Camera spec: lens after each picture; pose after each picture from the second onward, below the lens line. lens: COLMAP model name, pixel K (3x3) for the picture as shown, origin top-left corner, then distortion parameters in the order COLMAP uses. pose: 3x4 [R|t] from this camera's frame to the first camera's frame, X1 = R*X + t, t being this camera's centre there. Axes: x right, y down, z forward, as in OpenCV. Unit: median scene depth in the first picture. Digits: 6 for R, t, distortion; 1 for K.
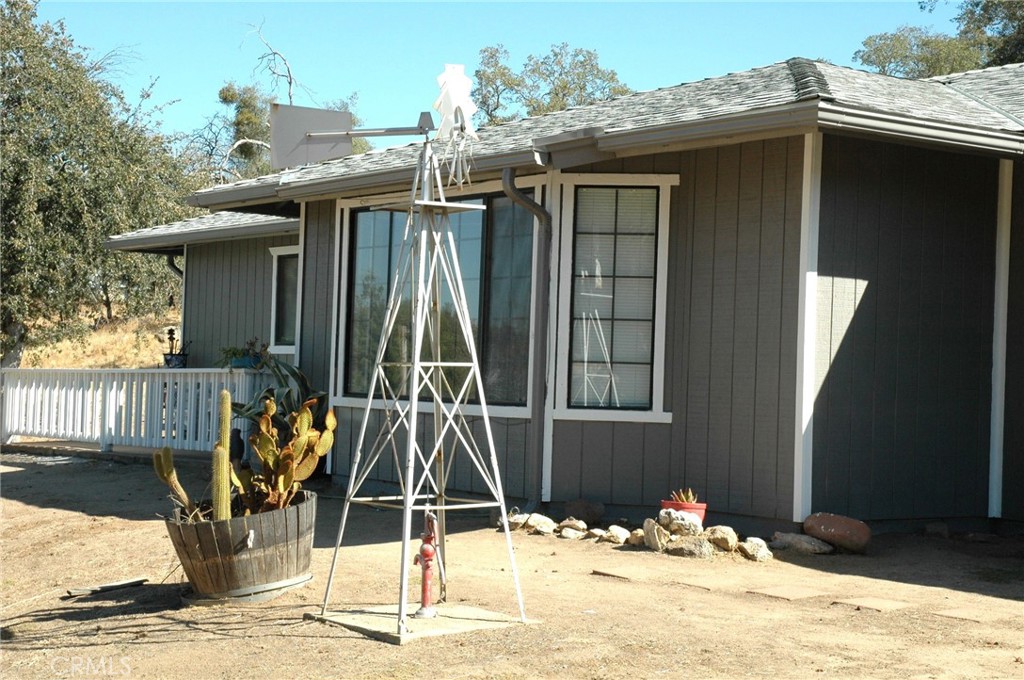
lens RADIAL K [[1727.5, 0, 511.8], [0, 1727.5, 350.4], [0, 0, 1]] dist [0.119966, 0.000000]
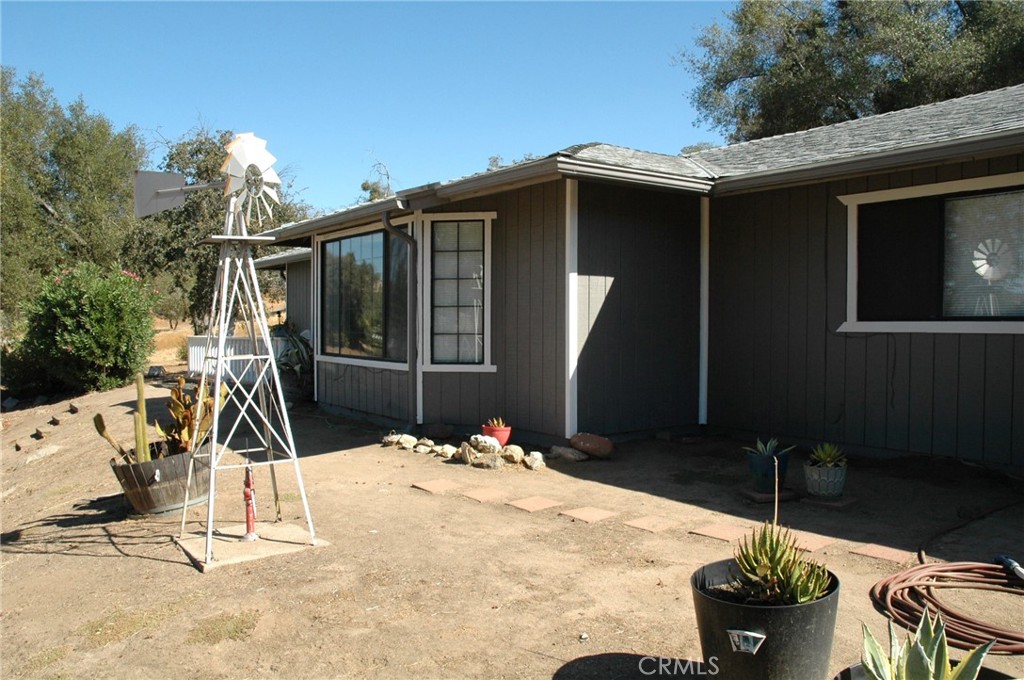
lens RADIAL K [[817.4, 0, 515.8], [0, 817.4, 339.3], [0, 0, 1]] dist [-0.156209, 0.149448]
pose [[0.999164, -0.031305, -0.026296, 0.140835], [0.032400, 0.998580, 0.042283, -0.019397], [0.024935, -0.043100, 0.998760, 0.290924]]
